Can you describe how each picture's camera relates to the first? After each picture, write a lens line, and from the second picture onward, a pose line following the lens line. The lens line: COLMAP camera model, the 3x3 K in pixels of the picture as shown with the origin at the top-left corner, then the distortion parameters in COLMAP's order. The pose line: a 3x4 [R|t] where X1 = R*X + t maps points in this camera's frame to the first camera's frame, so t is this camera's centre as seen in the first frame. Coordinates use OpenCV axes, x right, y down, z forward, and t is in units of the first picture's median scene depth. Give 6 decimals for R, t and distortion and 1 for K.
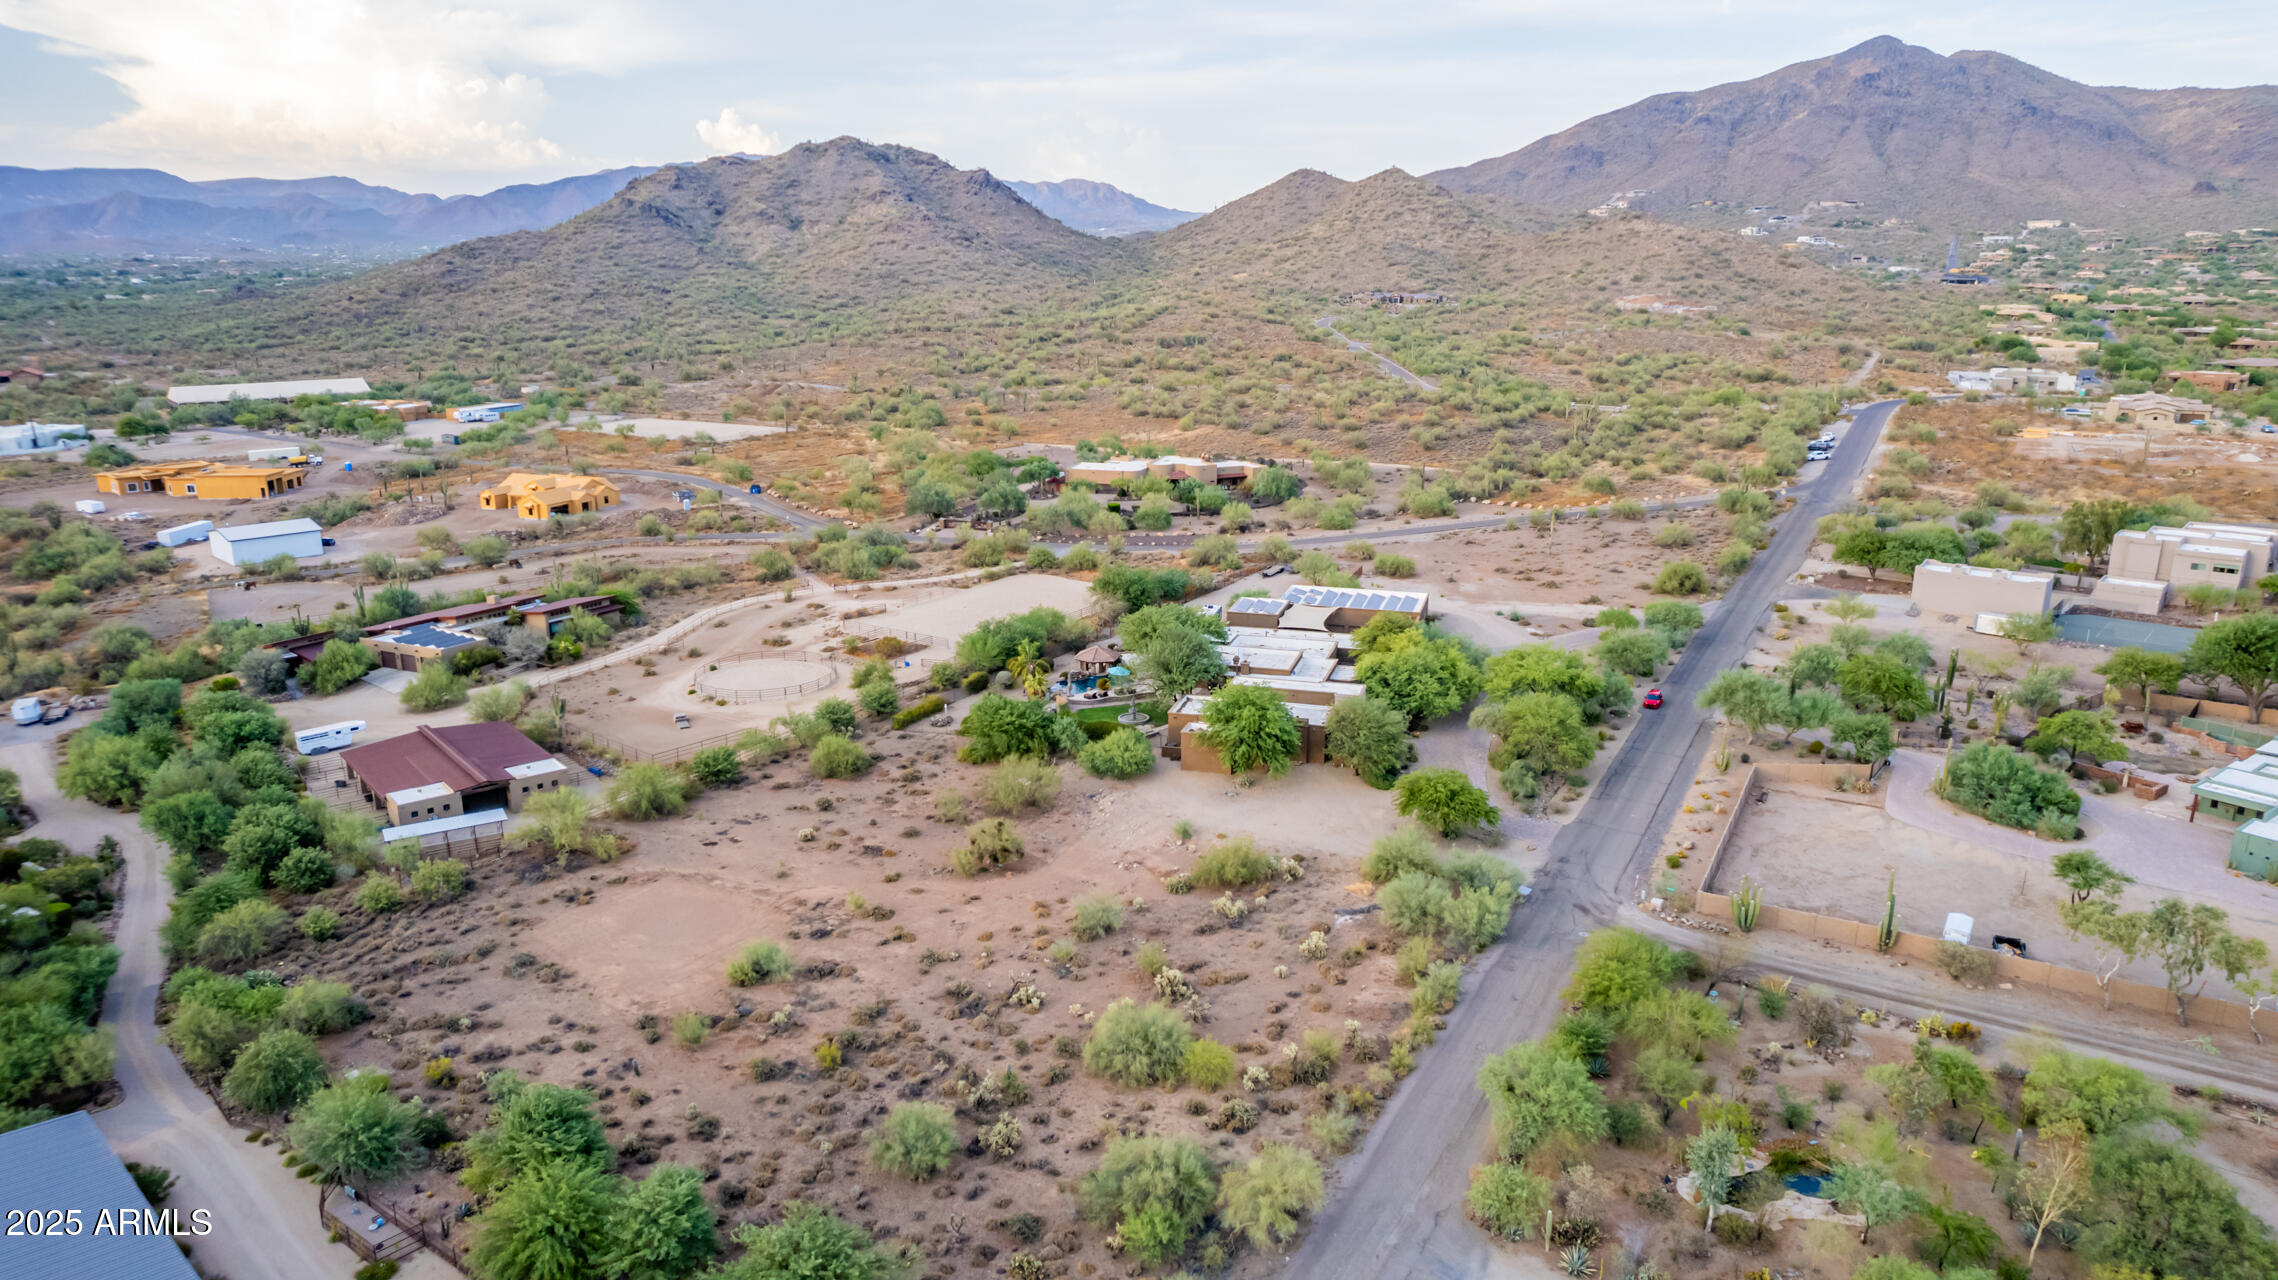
lens RADIAL K [[1455.1, 0, 1137.9], [0, 1455.1, 641.8], [0, 0, 1]] dist [-0.071863, 0.061182]
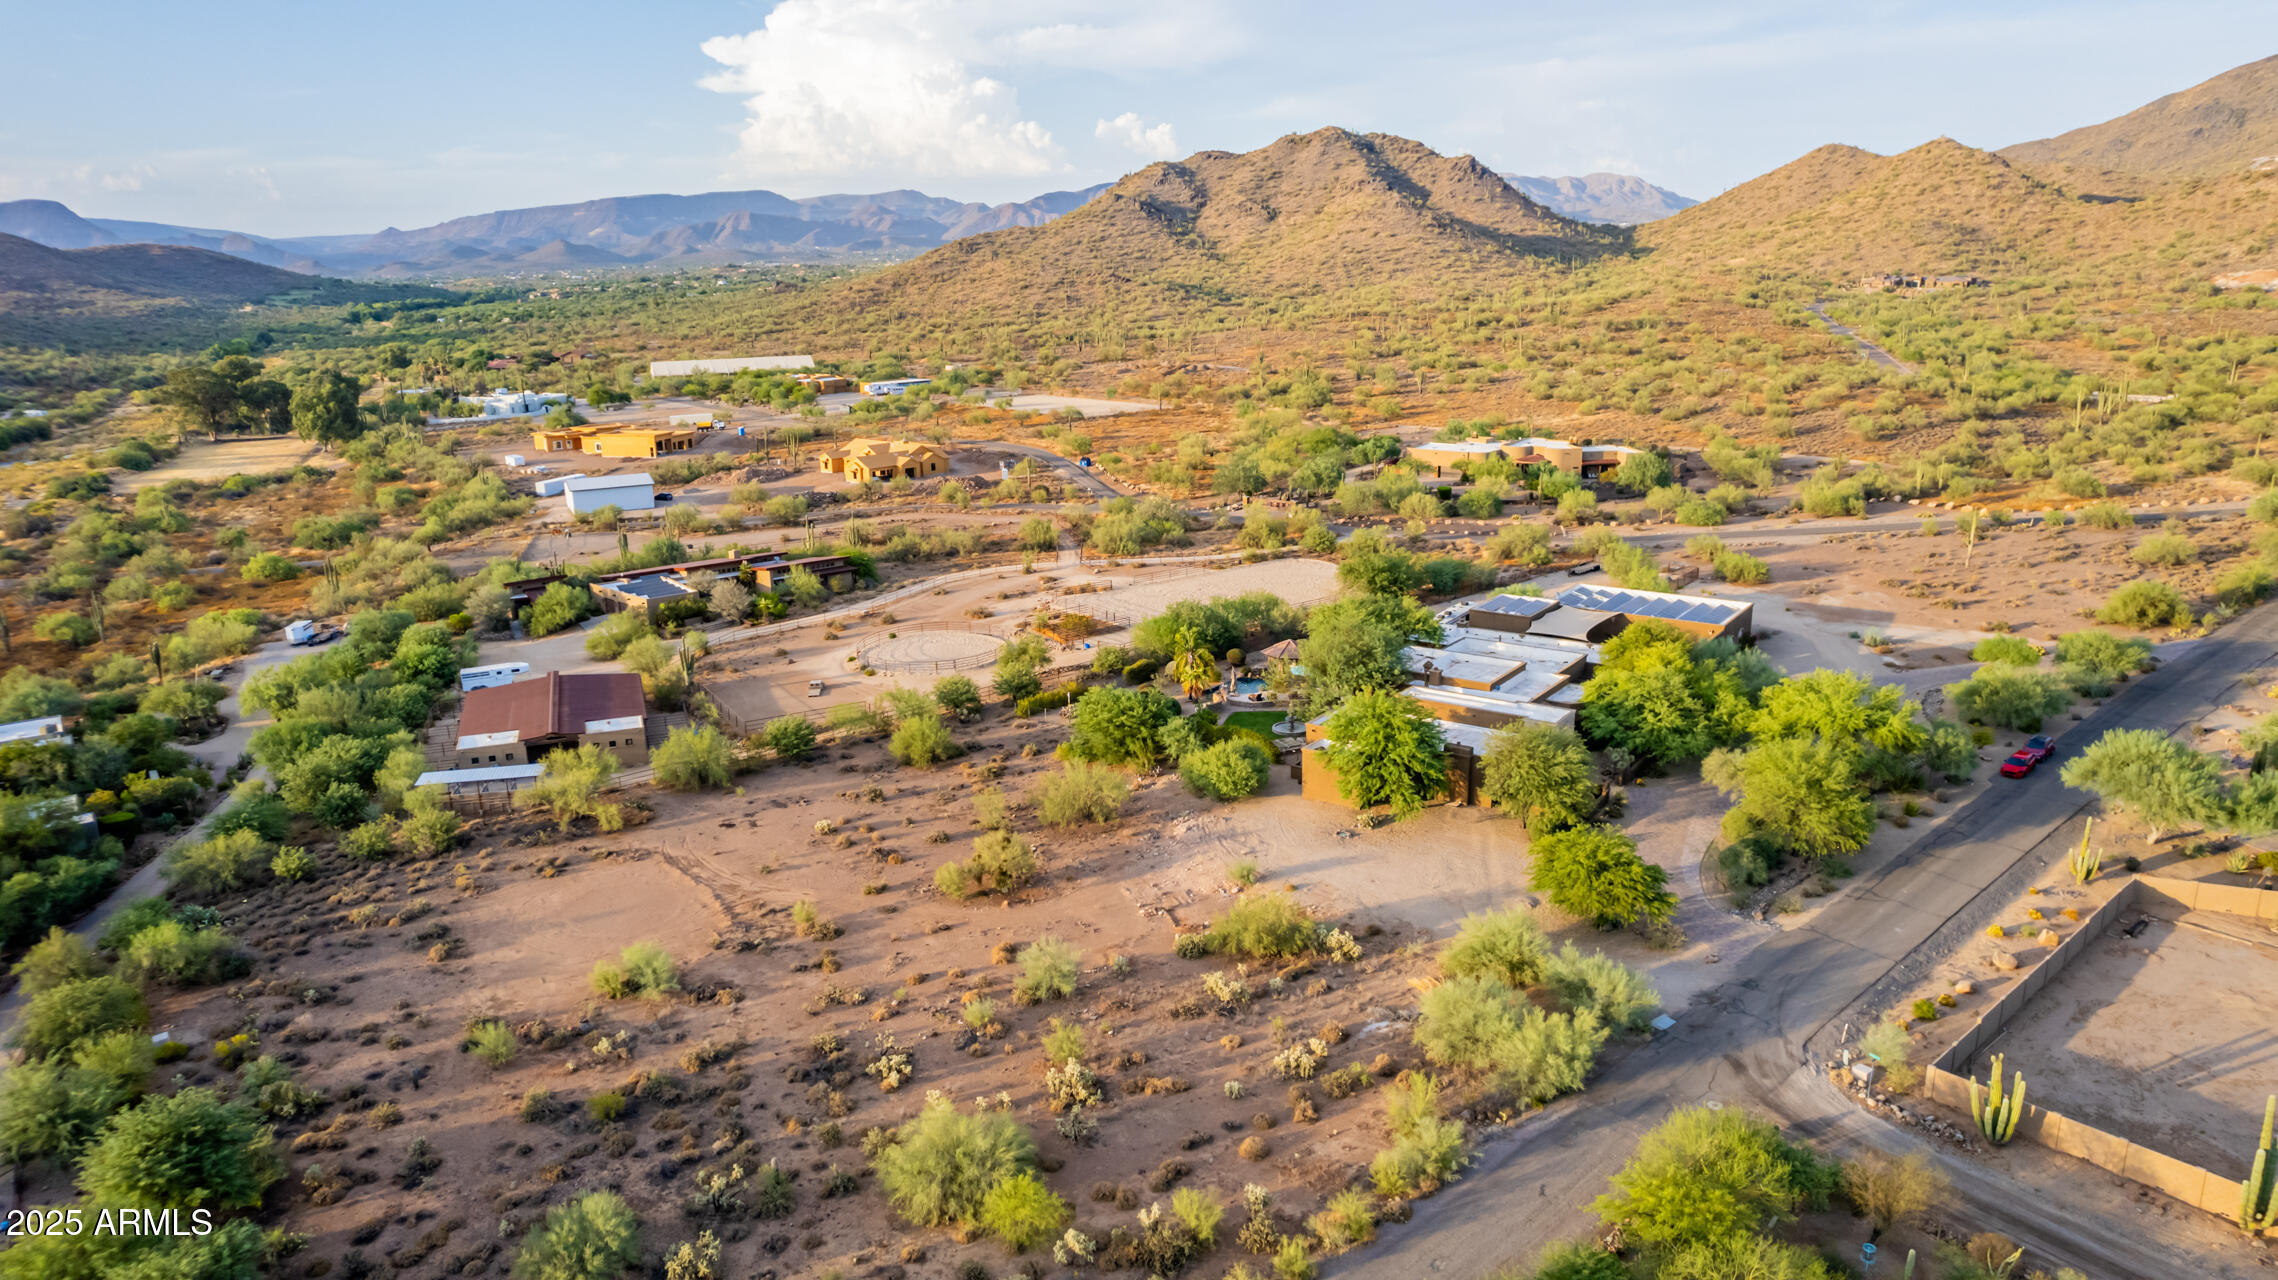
lens RADIAL K [[1455.1, 0, 1138.3], [0, 1455.1, 641.0], [0, 0, 1]] dist [-0.071863, 0.061182]
pose [[0.941652, 0.067147, -0.329822, 0.137966], [-0.067452, 0.997667, 0.010532, 0.000776], [0.329760, 0.012329, 0.943984, 0.152631]]
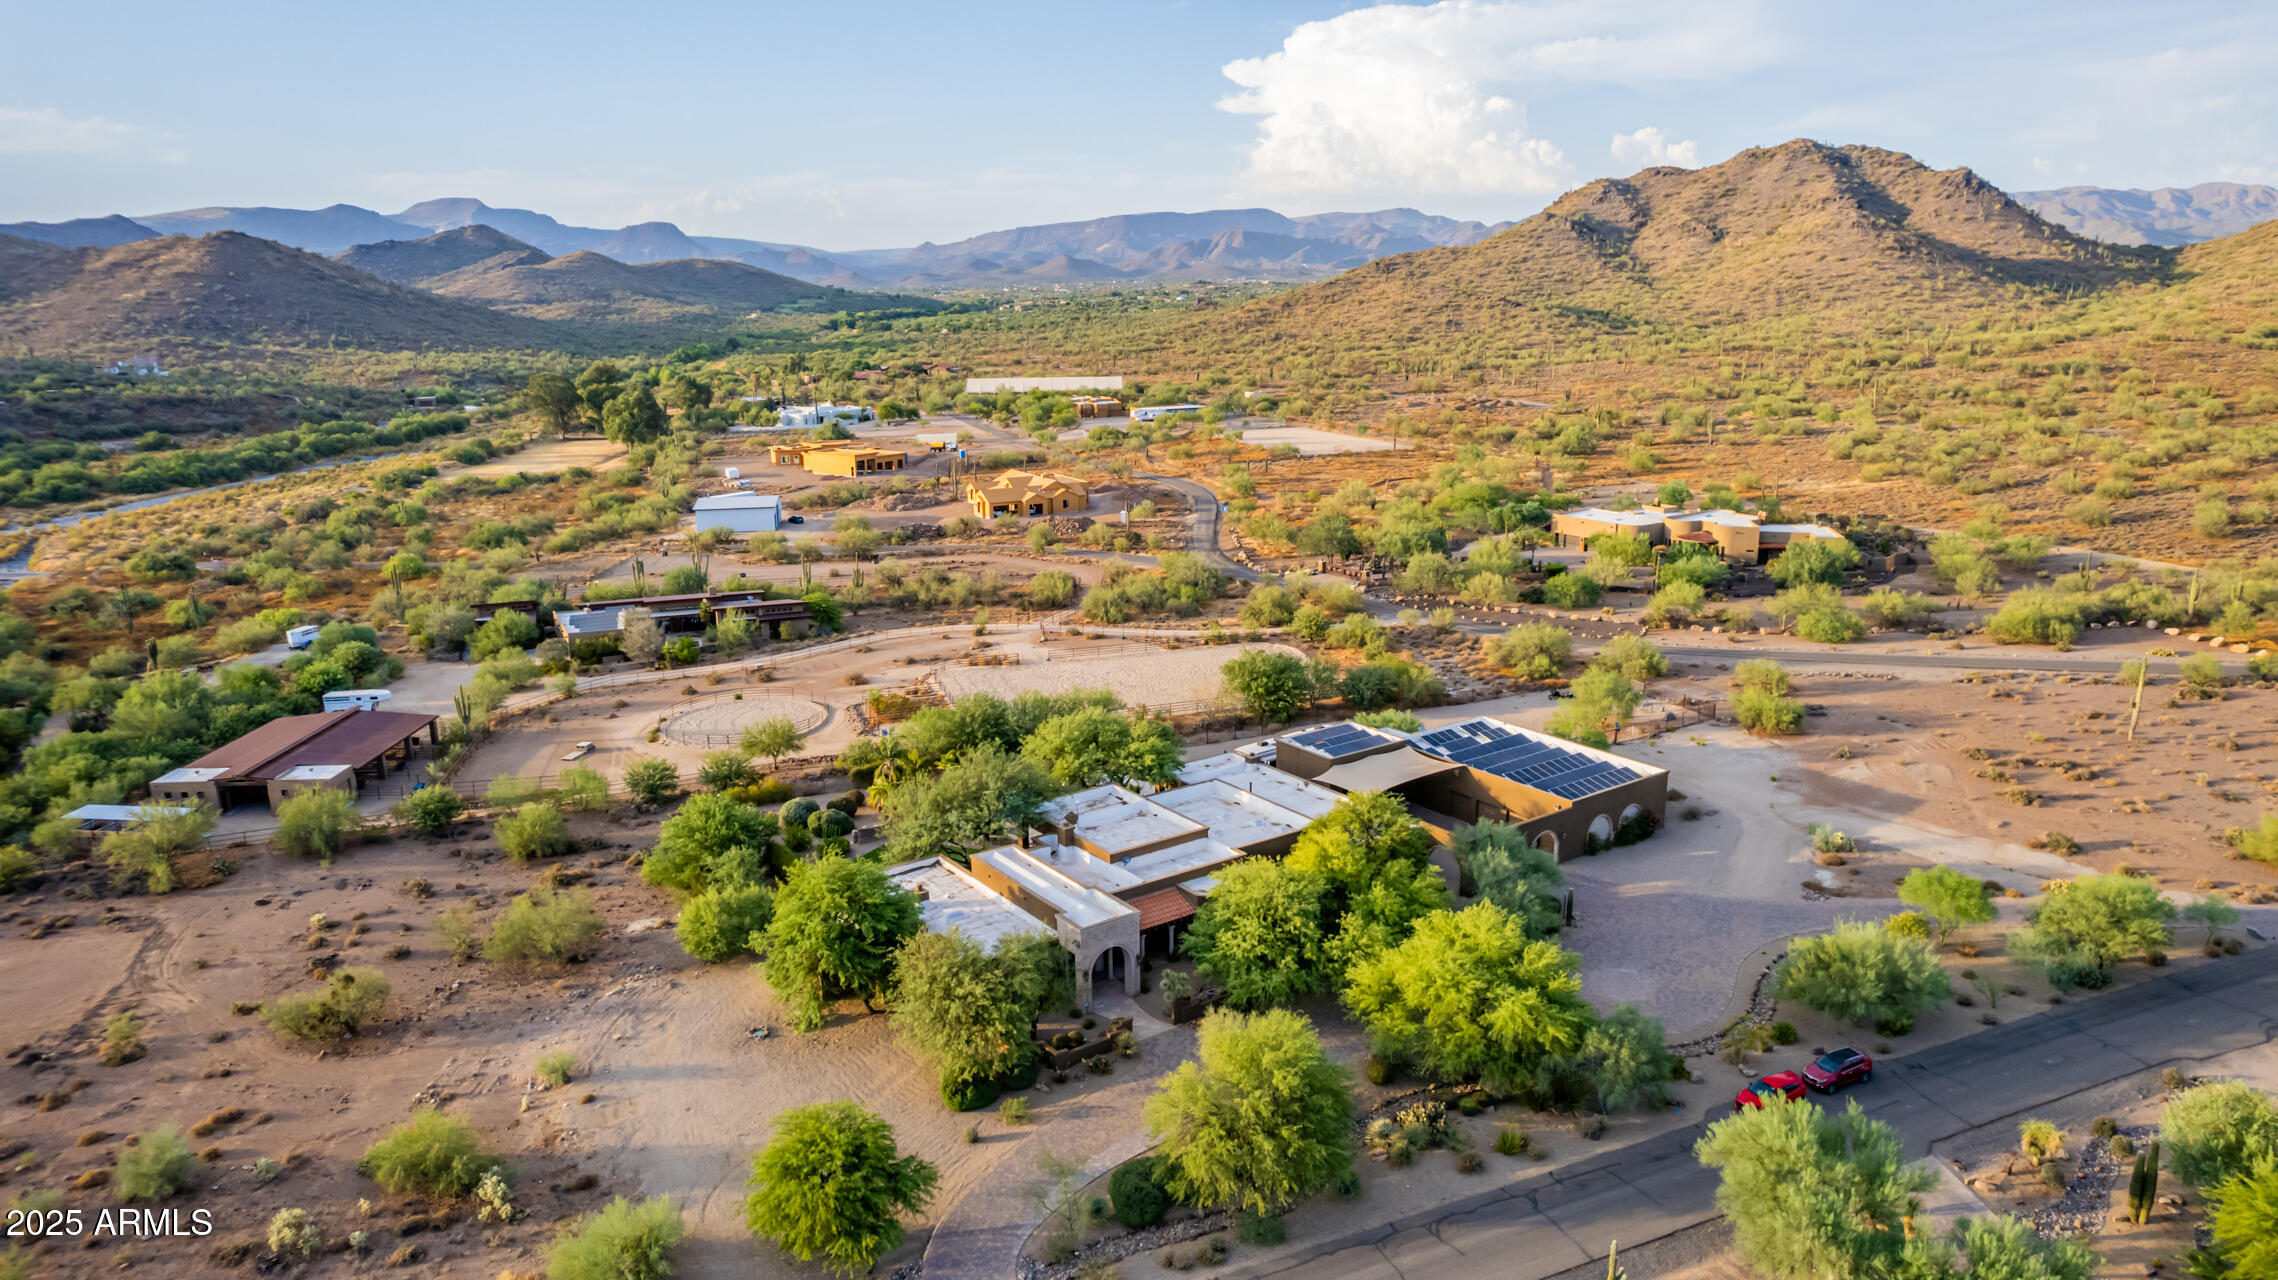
lens RADIAL K [[1455.1, 0, 1143.3], [0, 1455.1, 641.2], [0, 0, 1]] dist [-0.071863, 0.061182]
pose [[0.783205, 0.137199, -0.606437, 0.357158], [-0.147221, 0.988536, 0.033509, -0.068781], [0.604082, 0.063036, 0.794425, 0.397216]]
